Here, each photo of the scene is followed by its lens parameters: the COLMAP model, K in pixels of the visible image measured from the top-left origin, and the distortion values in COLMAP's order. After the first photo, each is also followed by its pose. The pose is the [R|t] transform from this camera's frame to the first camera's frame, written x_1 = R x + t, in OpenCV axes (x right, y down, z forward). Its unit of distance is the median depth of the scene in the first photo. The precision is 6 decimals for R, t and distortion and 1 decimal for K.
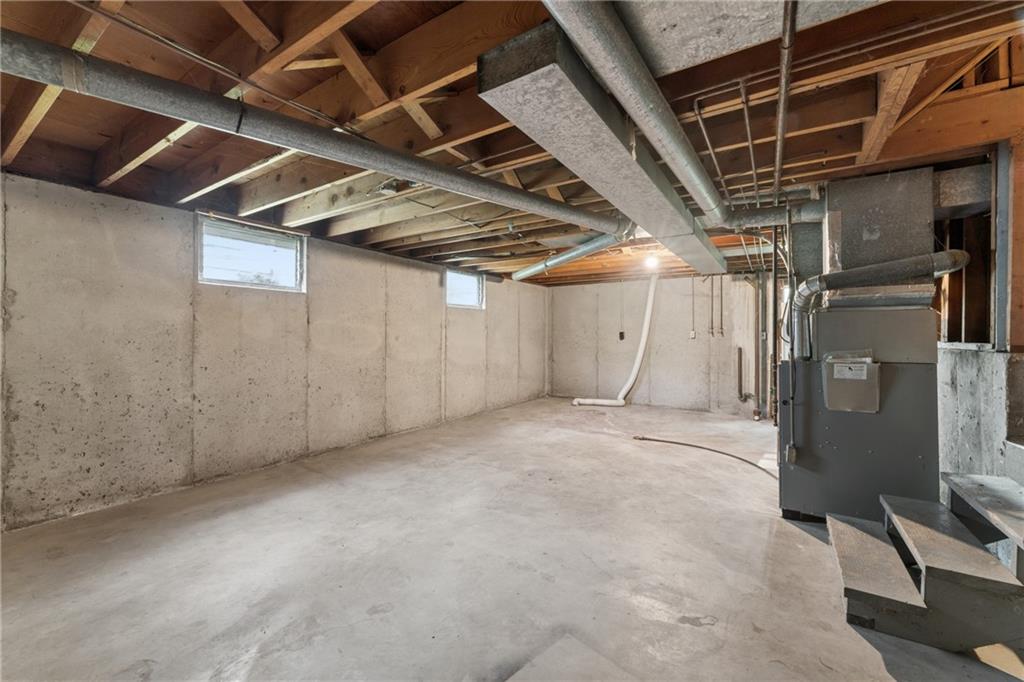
lens RADIAL K [[408.4, 0, 509.3], [0, 408.4, 331.3], [0, 0, 1]] dist [0.002600, -0.000220]
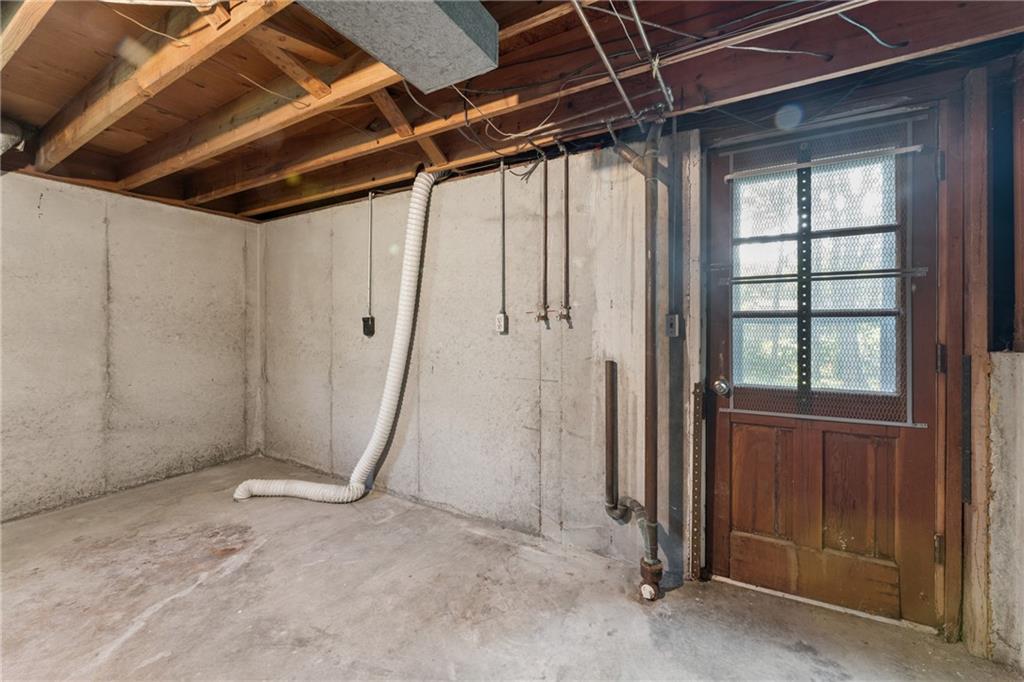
lens RADIAL K [[408.4, 0, 509.3], [0, 408.4, 331.3], [0, 0, 1]] dist [0.002600, -0.000220]
pose [[0.998428, 0.001119, 0.056032, 0.673482], [-0.001901, 0.999902, 0.013904, 0.016096], [-0.056011, -0.013989, 0.998332, 0.975829]]
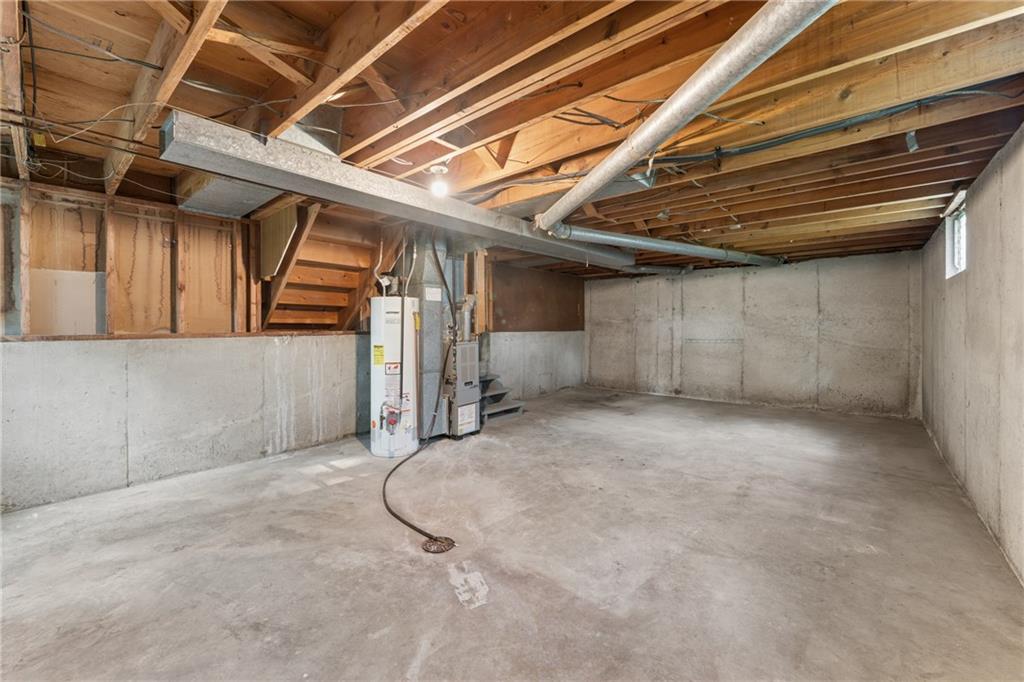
lens RADIAL K [[408.4, 0, 509.3], [0, 408.4, 331.3], [0, 0, 1]] dist [0.002600, -0.000220]
pose [[-0.992373, -0.001096, 0.123268, 0.214704], [-0.001352, 0.999997, -0.001993, 0.019942], [-0.123266, -0.002144, -0.992371, 1.717942]]
